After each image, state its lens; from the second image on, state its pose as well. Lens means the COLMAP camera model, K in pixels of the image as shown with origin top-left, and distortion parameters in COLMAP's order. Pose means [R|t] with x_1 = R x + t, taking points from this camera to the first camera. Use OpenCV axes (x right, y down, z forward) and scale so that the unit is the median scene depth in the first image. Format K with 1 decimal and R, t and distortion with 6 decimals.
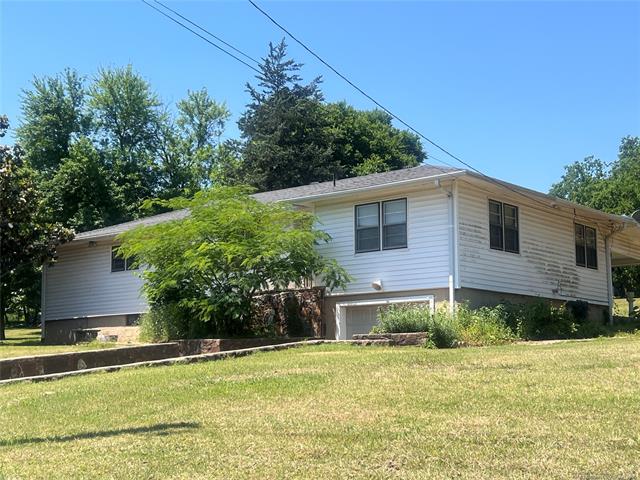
lens RADIAL K [[934.3, 0, 320.0], [0, 934.3, 240.0], [0, 0, 1]] dist [0.121754, -0.123109]
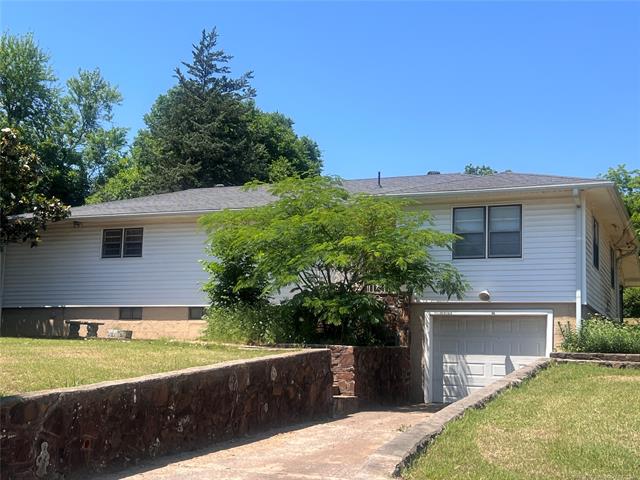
lens RADIAL K [[877.9, 0, 320.0], [0, 877.9, 240.0], [0, 0, 1]] dist [0.087961, -0.008868]
pose [[0.960928, 0.077680, 0.265676, -0.259657], [-0.076326, 0.996963, -0.015436, 0.015182], [-0.266069, -0.005445, 0.963939, 0.149983]]
